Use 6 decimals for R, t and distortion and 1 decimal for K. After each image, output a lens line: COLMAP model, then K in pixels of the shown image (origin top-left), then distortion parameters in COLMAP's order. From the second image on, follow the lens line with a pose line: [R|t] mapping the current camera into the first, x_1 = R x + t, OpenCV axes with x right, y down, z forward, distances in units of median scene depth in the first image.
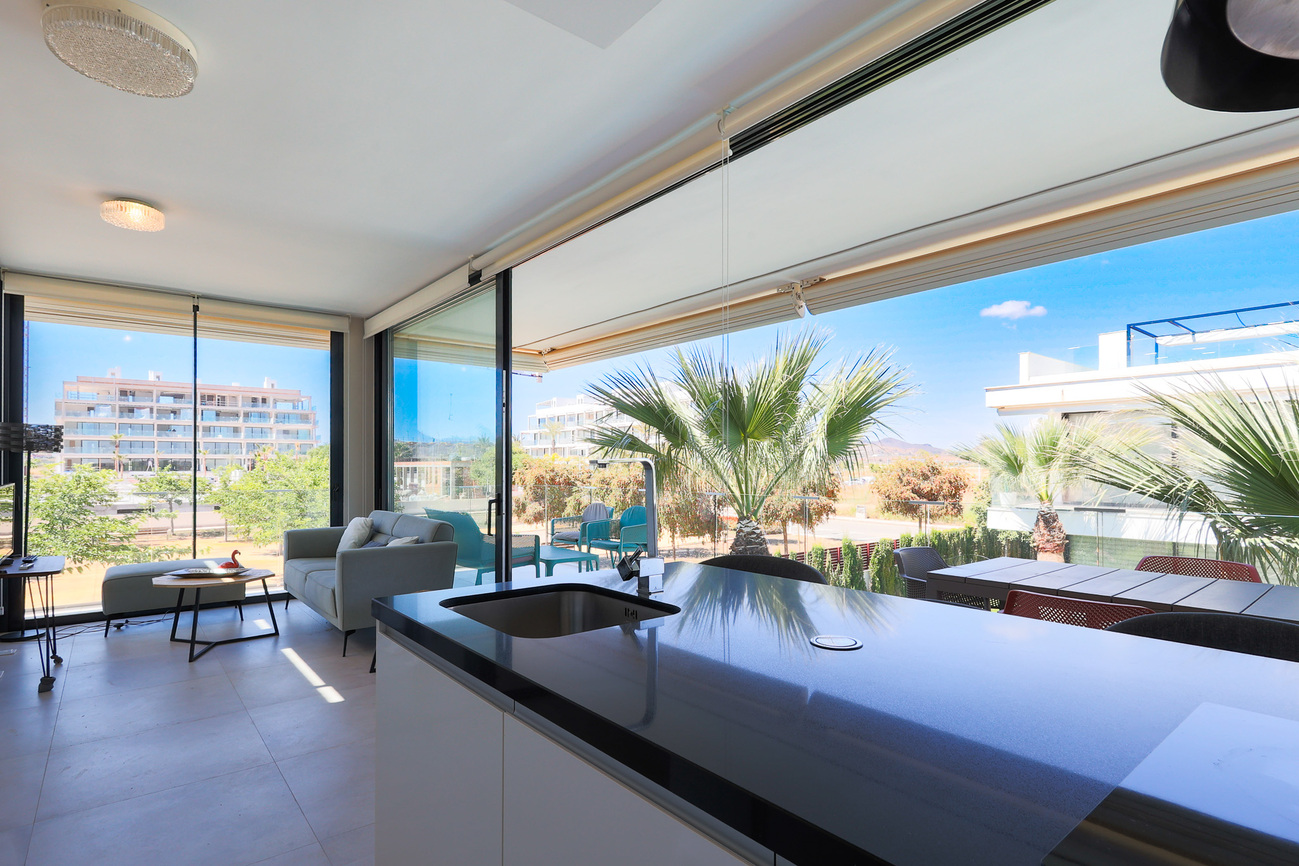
lens RADIAL K [[642.2, 0, 632.1], [0, 642.2, 460.6], [0, 0, 1]] dist [-0.006508, 0.001735]
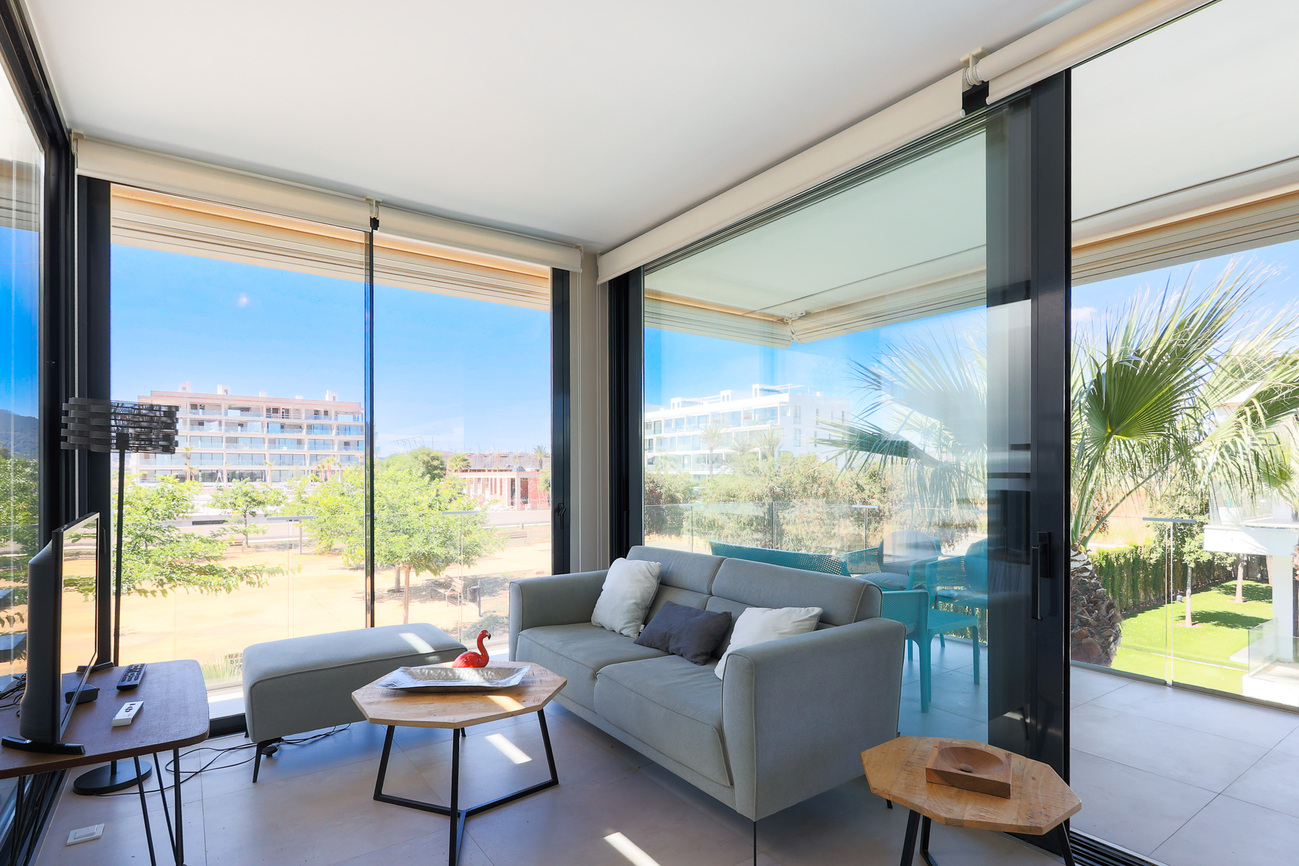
lens RADIAL K [[642.2, 0, 641.7], [0, 642.2, 475.4], [0, 0, 1]] dist [-0.006508, 0.001735]
pose [[0.998222, -0.002291, -0.059566, -0.102561], [0.002684, 0.999975, 0.006521, 0.000912], [0.059549, -0.006669, 0.998203, 0.105250]]
